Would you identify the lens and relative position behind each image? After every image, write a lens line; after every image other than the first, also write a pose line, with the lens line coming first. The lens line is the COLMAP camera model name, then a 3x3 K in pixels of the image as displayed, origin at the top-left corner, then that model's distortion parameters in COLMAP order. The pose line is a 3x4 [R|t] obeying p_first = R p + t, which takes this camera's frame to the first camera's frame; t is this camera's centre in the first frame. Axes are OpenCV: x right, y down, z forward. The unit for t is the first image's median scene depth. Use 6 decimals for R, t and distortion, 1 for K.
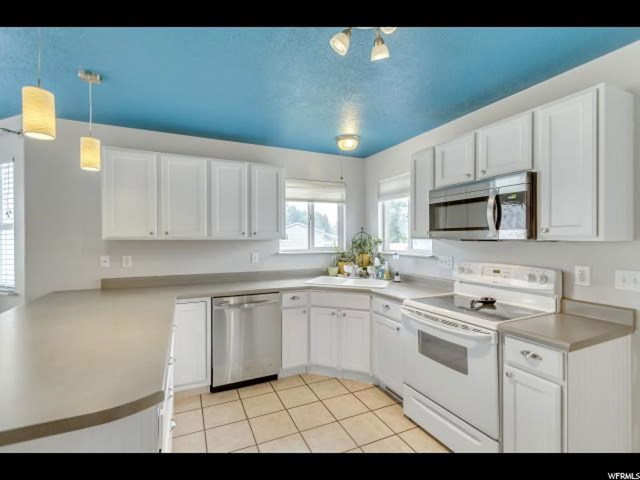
lens RADIAL K [[295.4, 0, 320.5], [0, 295.4, 239.0], [0, 0, 1]] dist [0.008781, -0.005804]
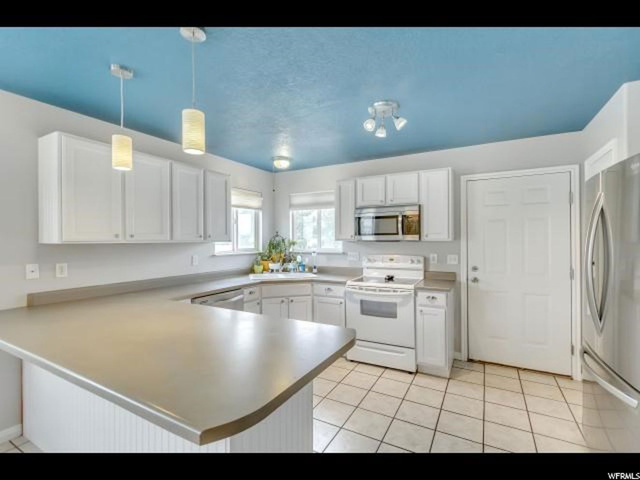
lens RADIAL K [[295.4, 0, 320.1], [0, 295.4, 238.9], [0, 0, 1]] dist [0.008781, -0.005804]
pose [[0.808602, -0.002809, 0.588349, -0.579183], [0.007665, 0.999954, -0.005759, -0.000862], [-0.588306, 0.009167, 0.808586, -0.095184]]
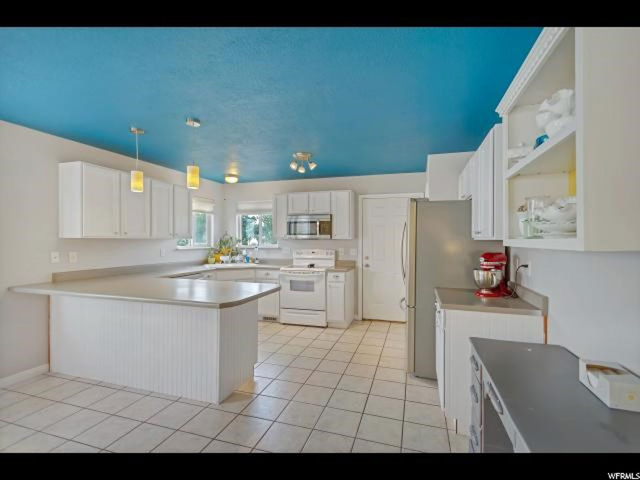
lens RADIAL K [[297.8, 0, 318.9], [0, 297.8, 240.4], [0, 0, 1]] dist [-0.000967, -0.000820]
pose [[0.677640, -0.000049, 0.735394, -0.890950], [0.001141, 0.999999, -0.000985, 0.013298], [-0.735393, 0.001507, 0.677639, -0.505158]]
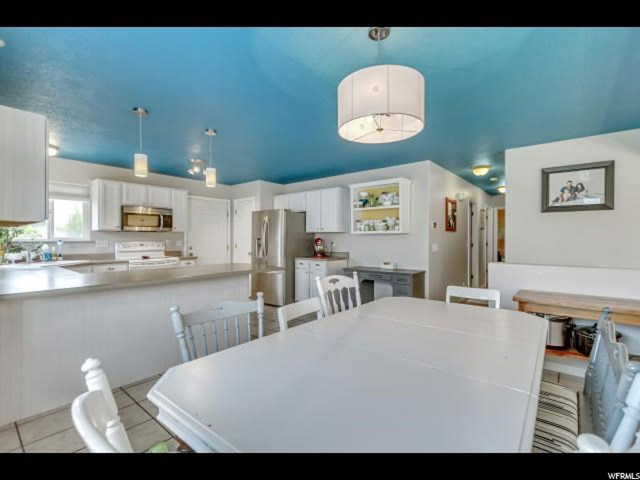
lens RADIAL K [[295.4, 0, 322.4], [0, 295.4, 241.2], [0, 0, 1]] dist [0.008781, -0.005804]
pose [[-0.434366, -0.010862, 0.900671, -1.737502], [0.001884, 0.999914, 0.012967, 0.042827], [-0.900734, 0.007329, -0.434309, 0.588071]]
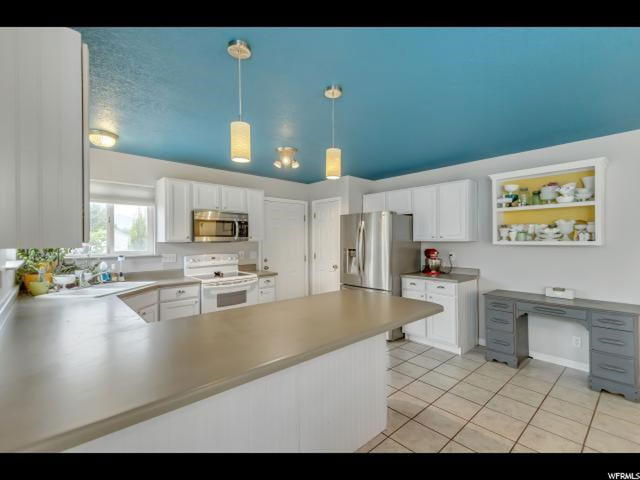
lens RADIAL K [[295.4, 0, 327.5], [0, 295.4, 240.7], [0, 0, 1]] dist [0.008781, -0.005804]
pose [[-0.310973, -0.004808, 0.950407, -1.175962], [0.007675, 0.999942, 0.007570, -0.010192], [-0.950388, 0.009648, -0.310918, 0.719393]]
